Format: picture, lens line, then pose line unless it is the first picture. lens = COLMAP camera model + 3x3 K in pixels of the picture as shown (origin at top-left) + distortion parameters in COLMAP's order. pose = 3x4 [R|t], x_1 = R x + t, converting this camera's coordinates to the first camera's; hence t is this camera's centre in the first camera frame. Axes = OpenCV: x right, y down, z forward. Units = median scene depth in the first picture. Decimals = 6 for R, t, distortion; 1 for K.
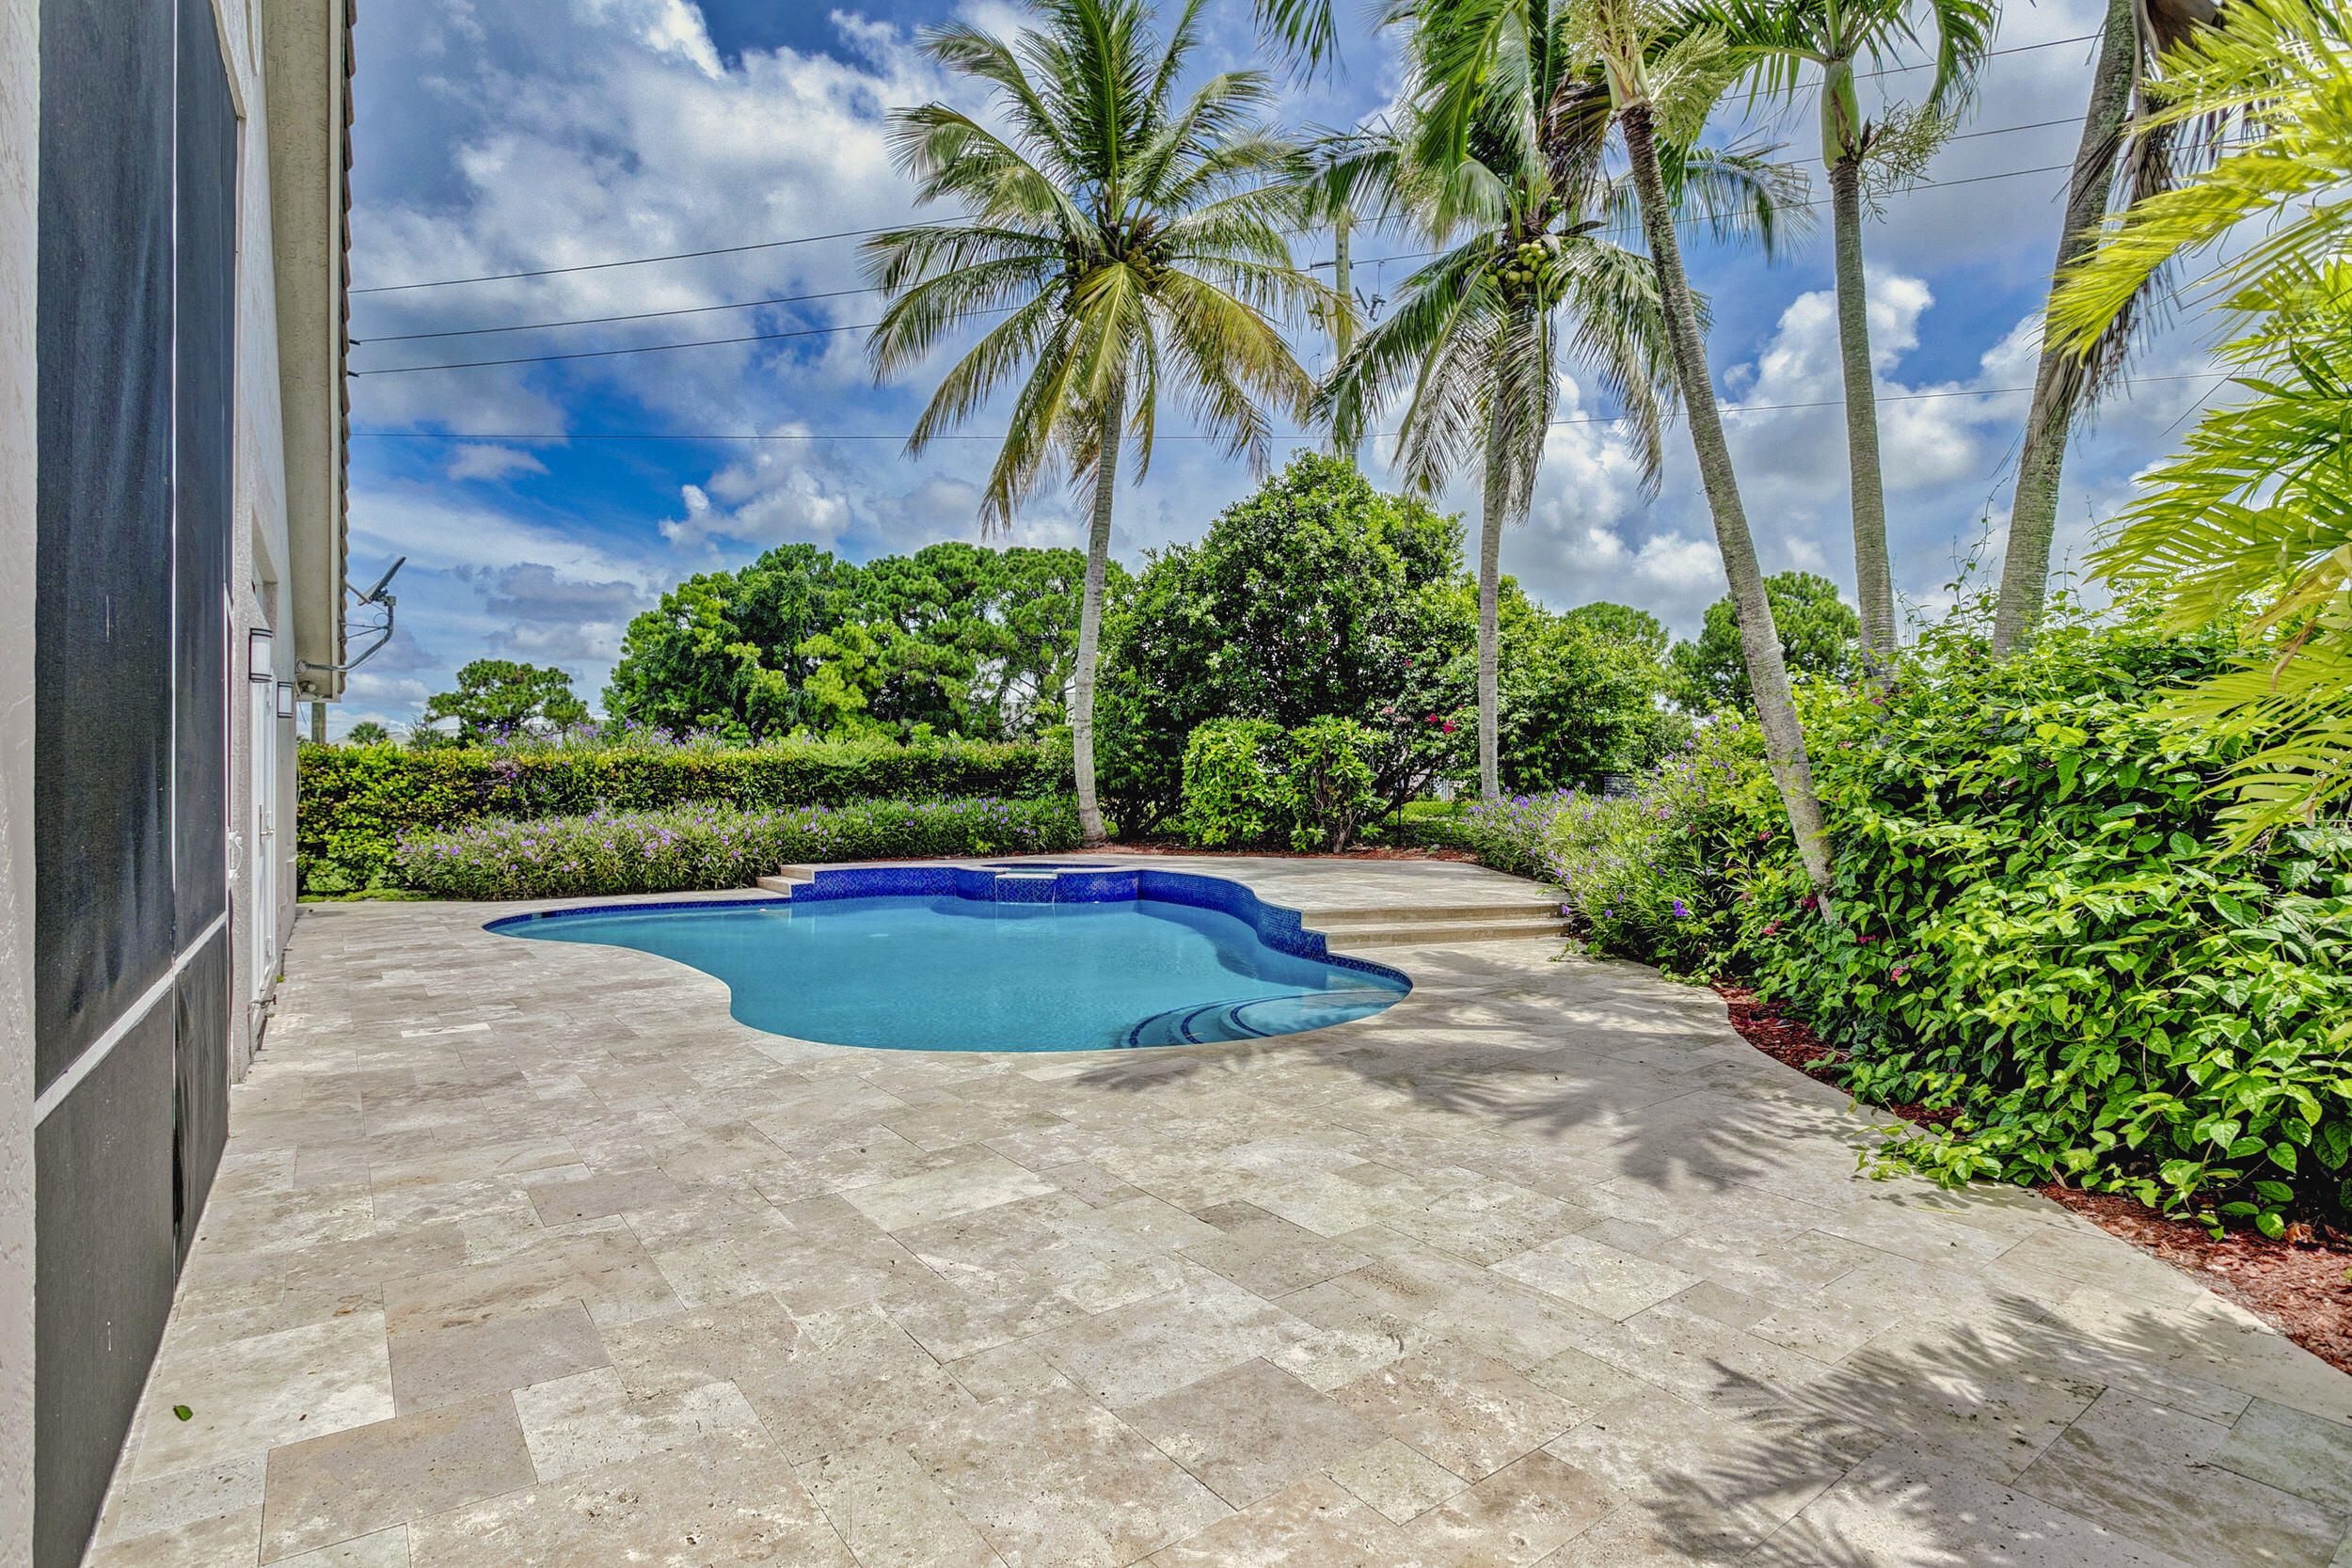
lens RADIAL K [[1148.9, 0, 1176.0], [0, 1148.9, 784.0], [0, 0, 1]] dist [-0.016103, 0.006199]
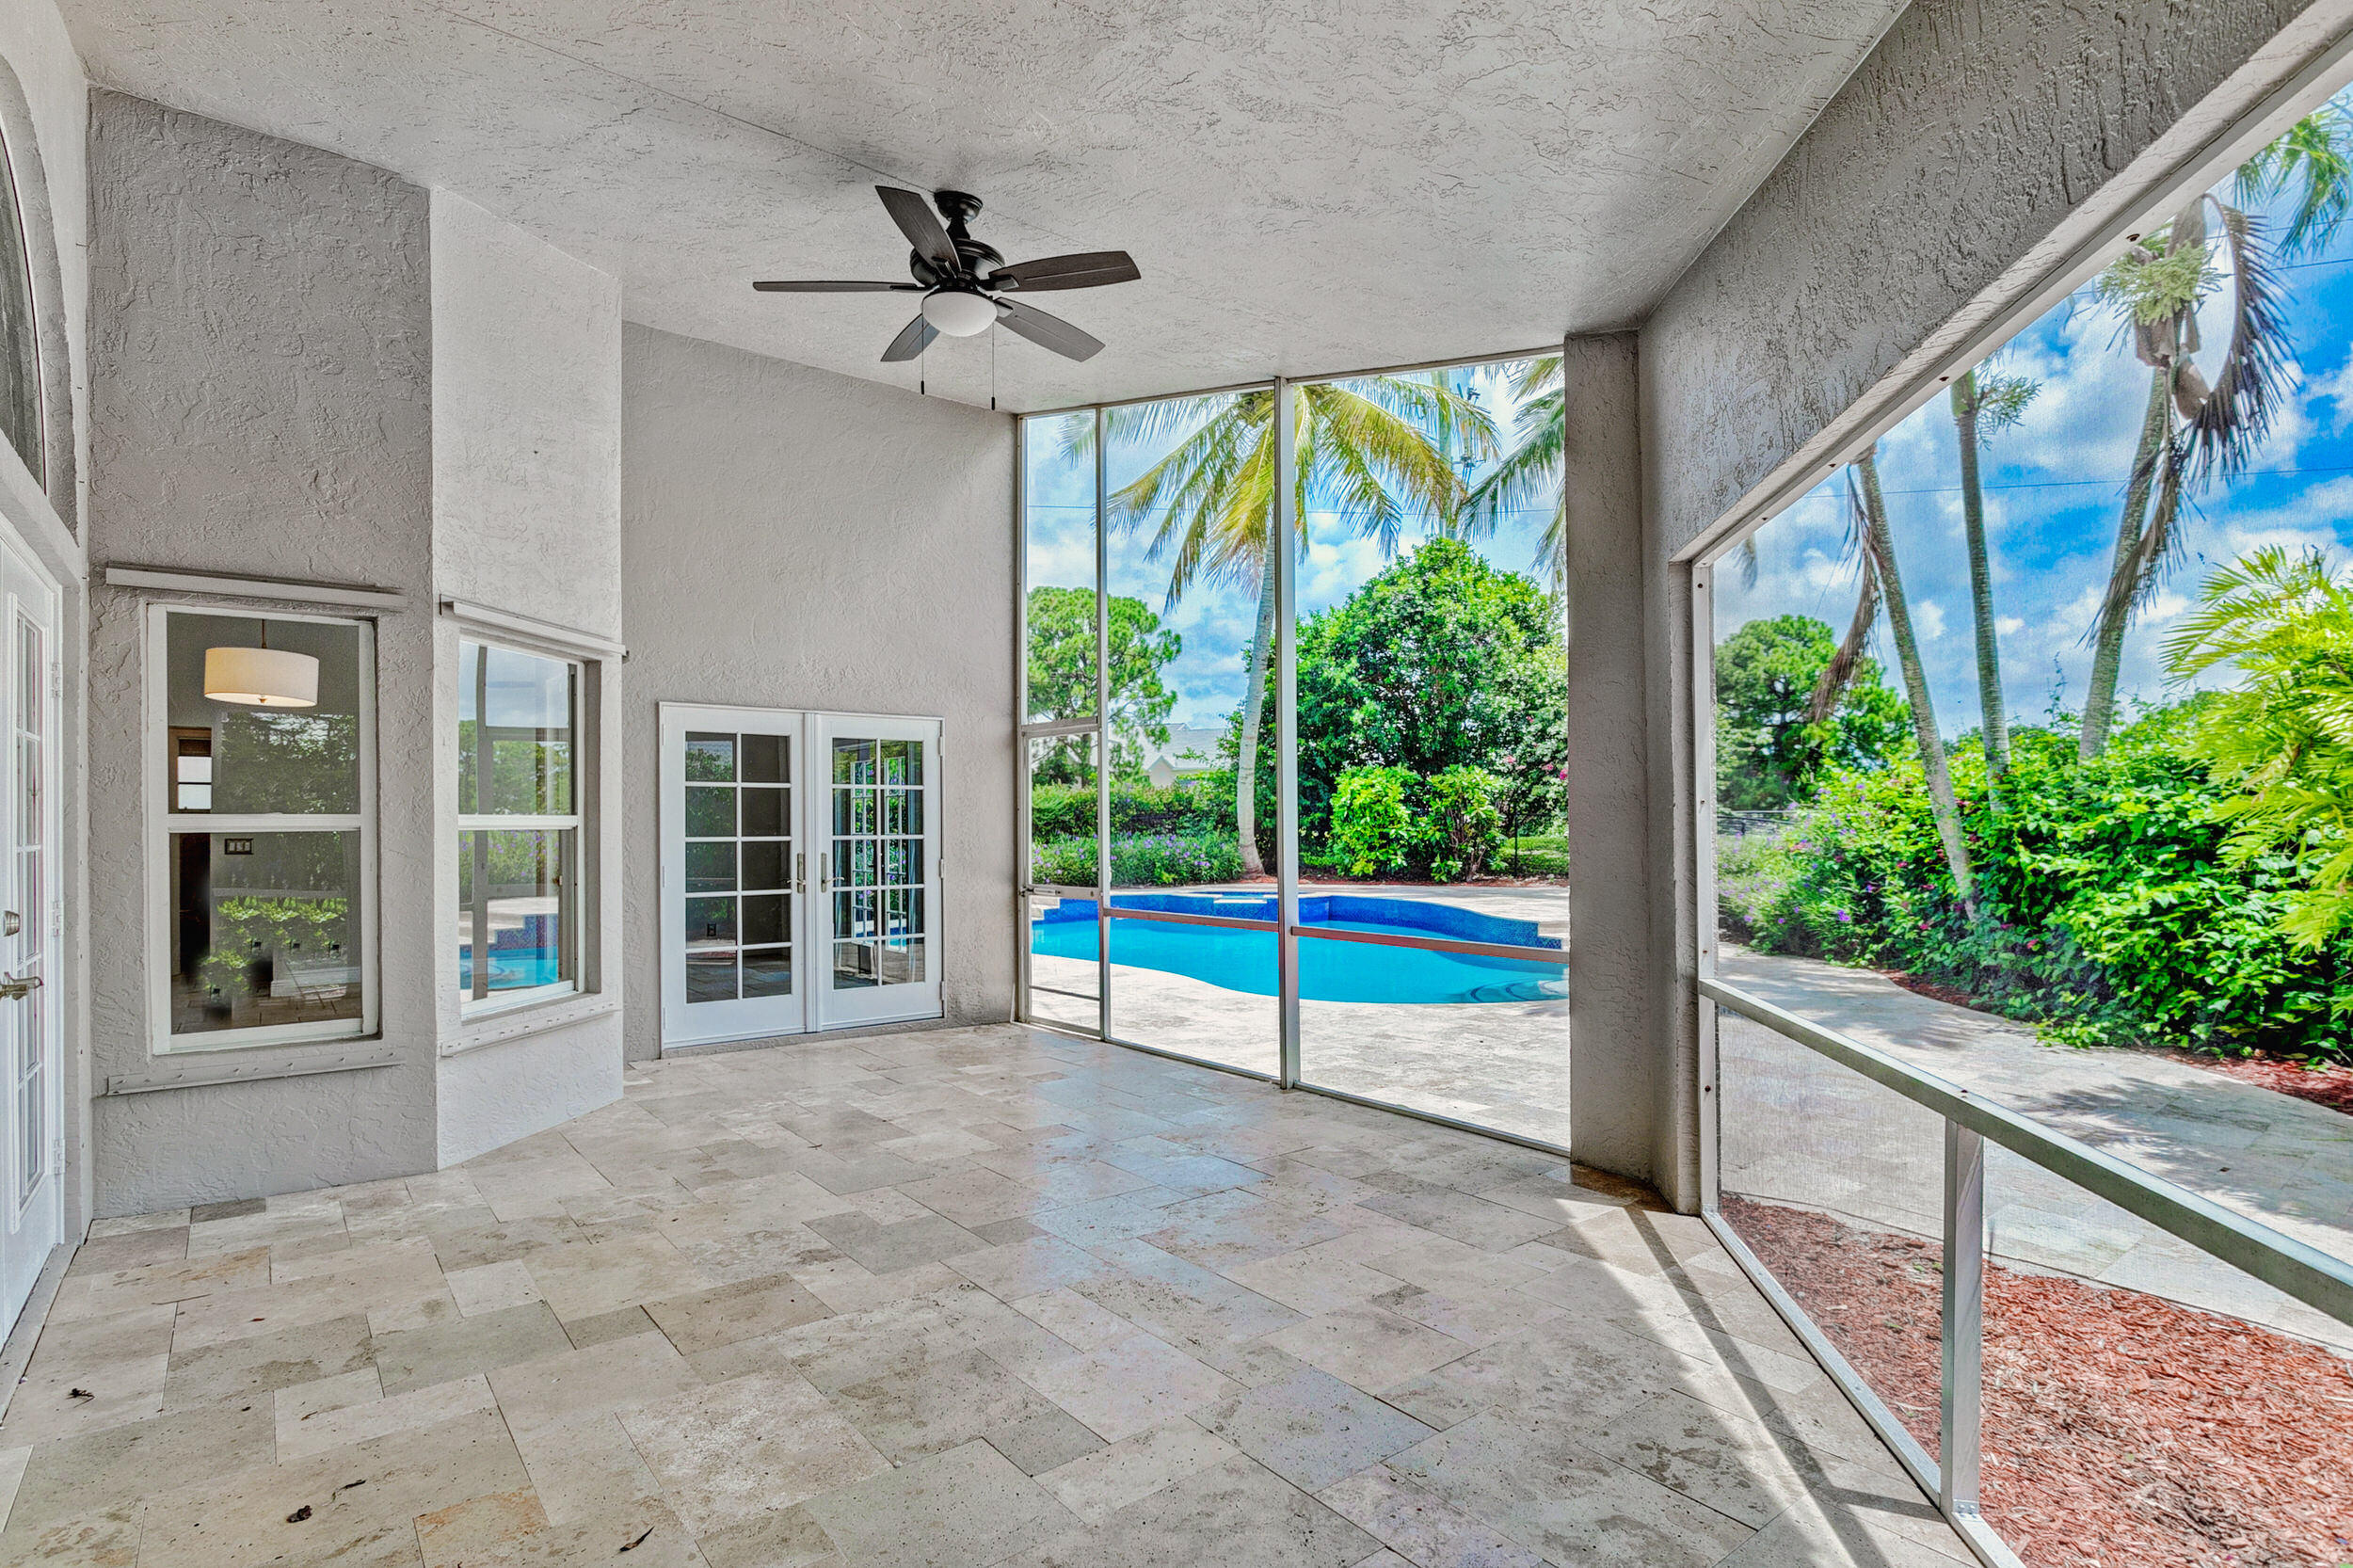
lens RADIAL K [[1179.7, 0, 1184.0], [0, 1179.7, 823.0], [0, 0, 1]] dist [-0.004823, 0.000255]
pose [[0.999488, -0.002660, 0.031871, -0.191407], [0.002490, 0.999982, 0.005378, -0.007534], [-0.031885, -0.005296, 0.999478, -0.198428]]
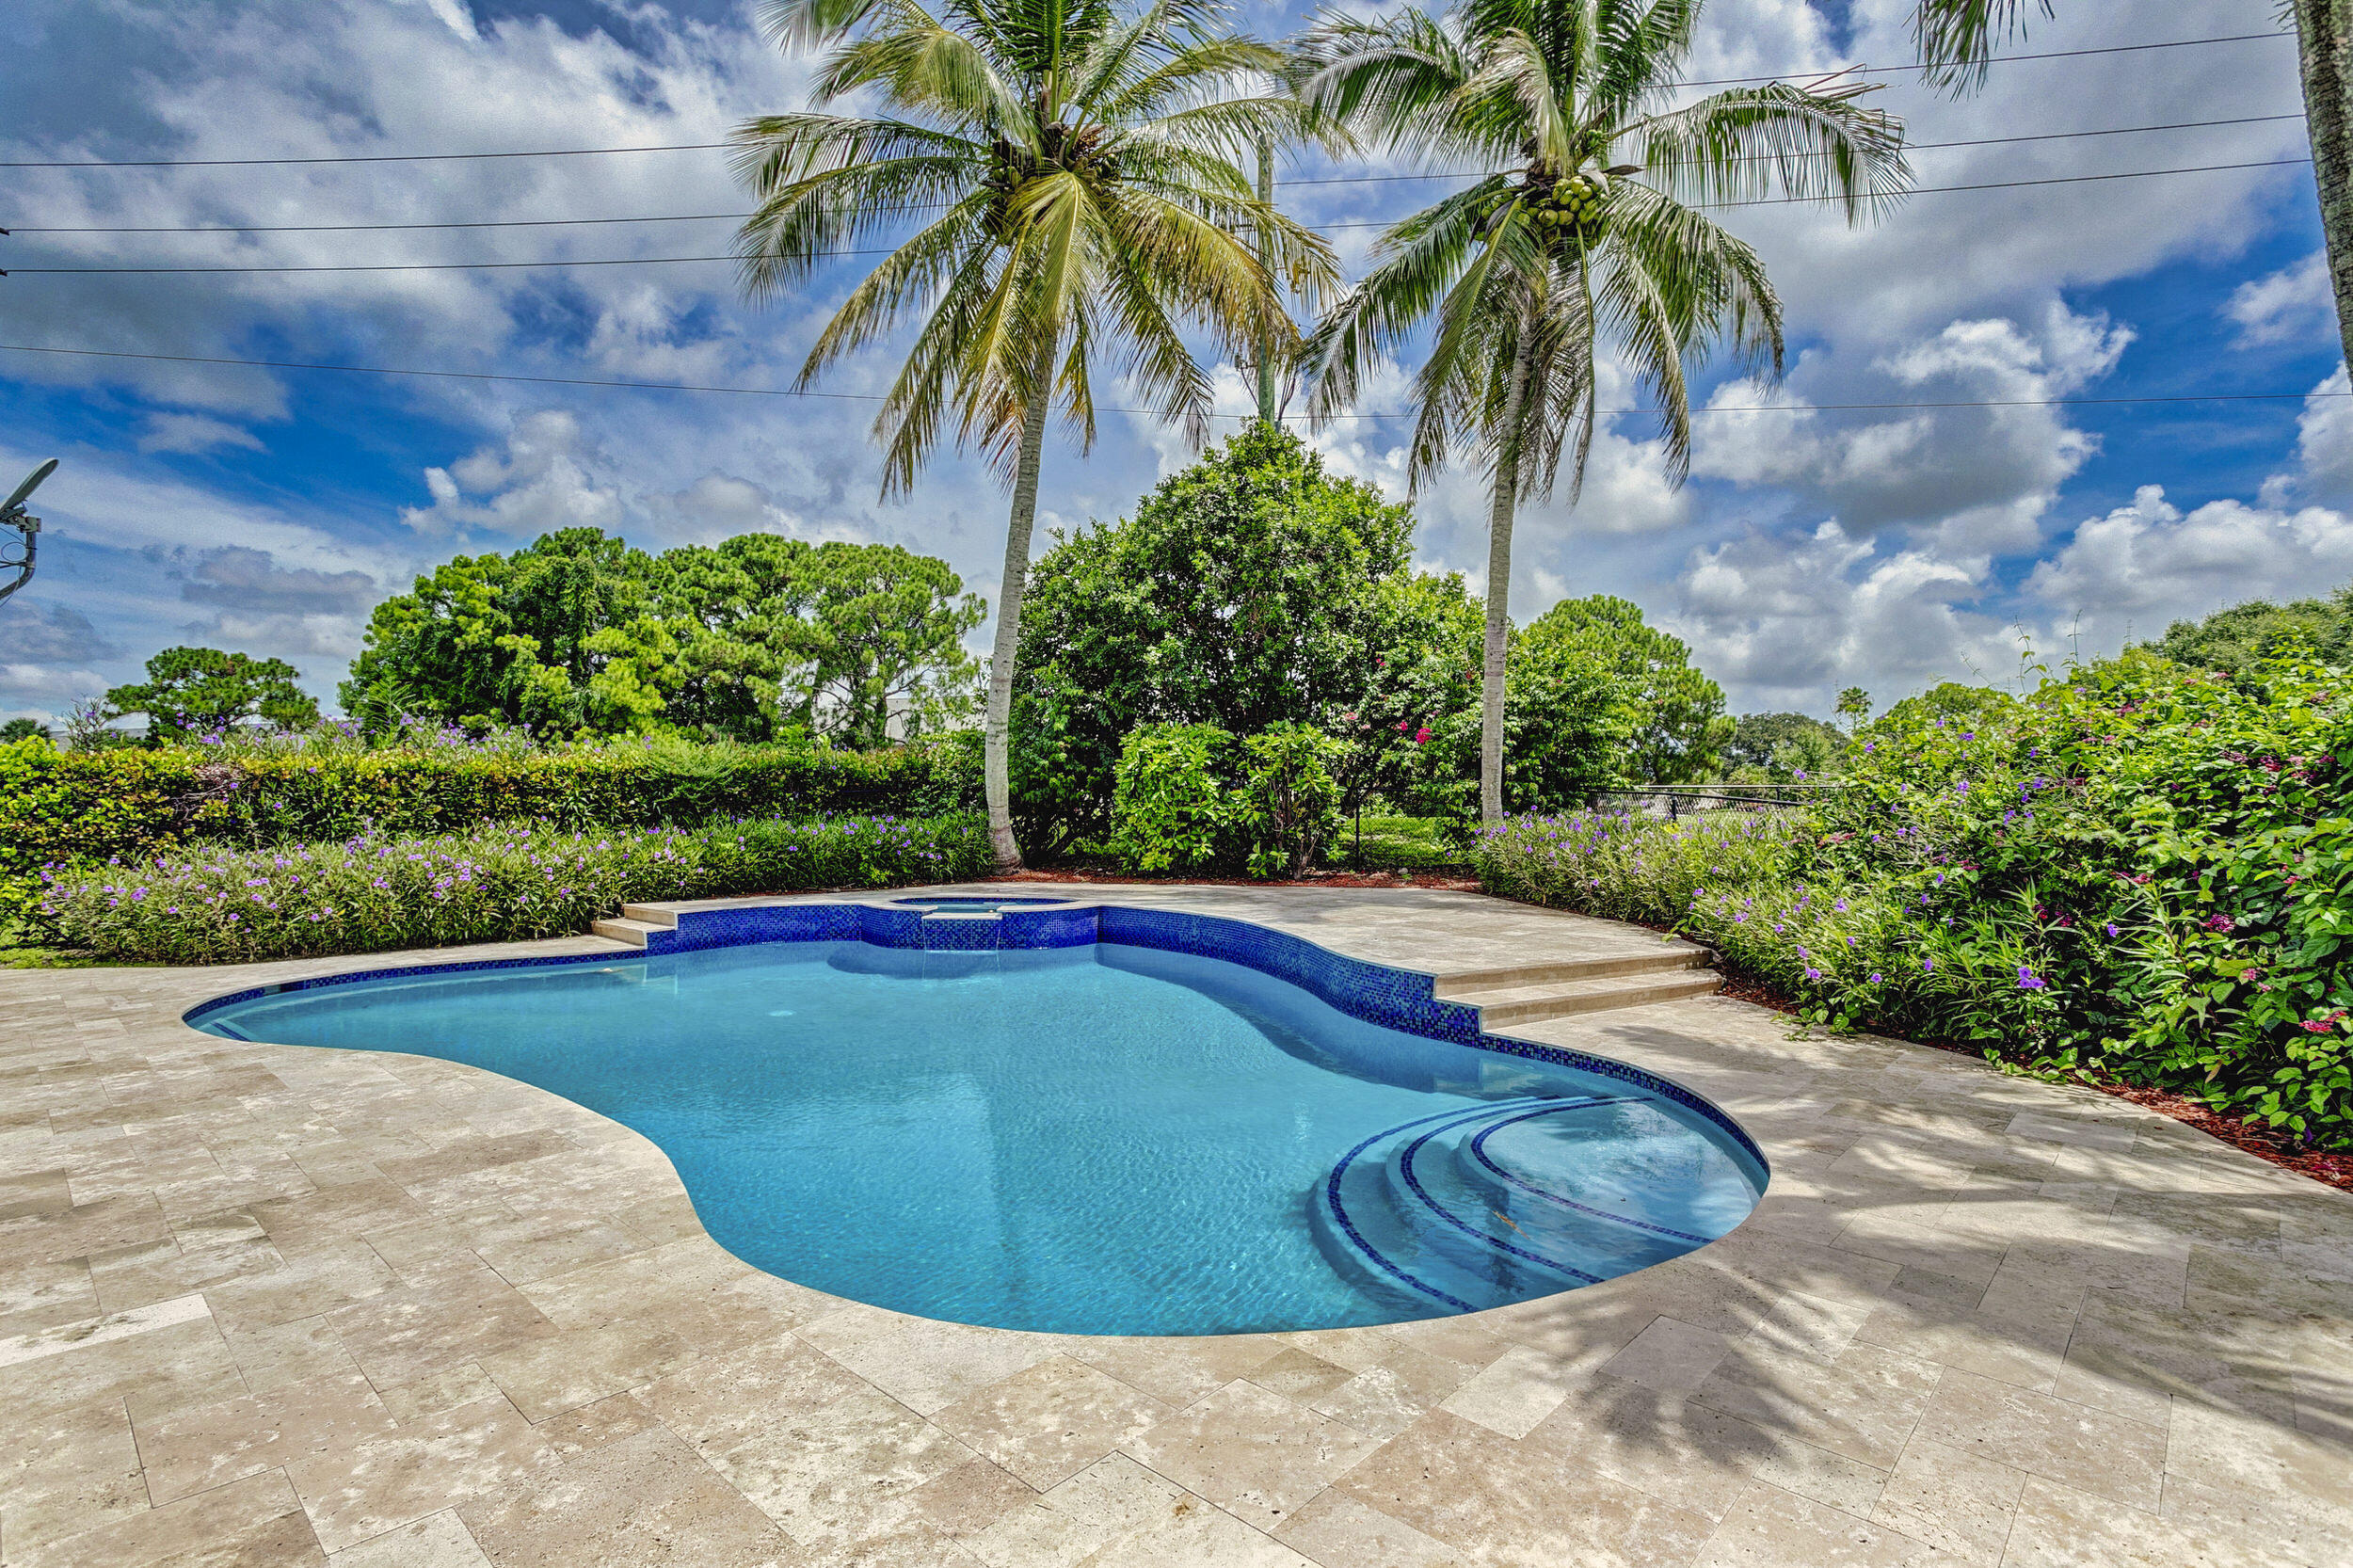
lens RADIAL K [[1141.9, 0, 1178.4], [0, 1141.9, 780.9], [0, 0, 1]] dist [-0.015111, 0.007722]
pose [[0.984252, 0.005262, 0.176693, -0.103055], [-0.003068, 0.999915, -0.012689, -0.003278], [-0.176745, 0.011947, 0.984184, 0.164939]]
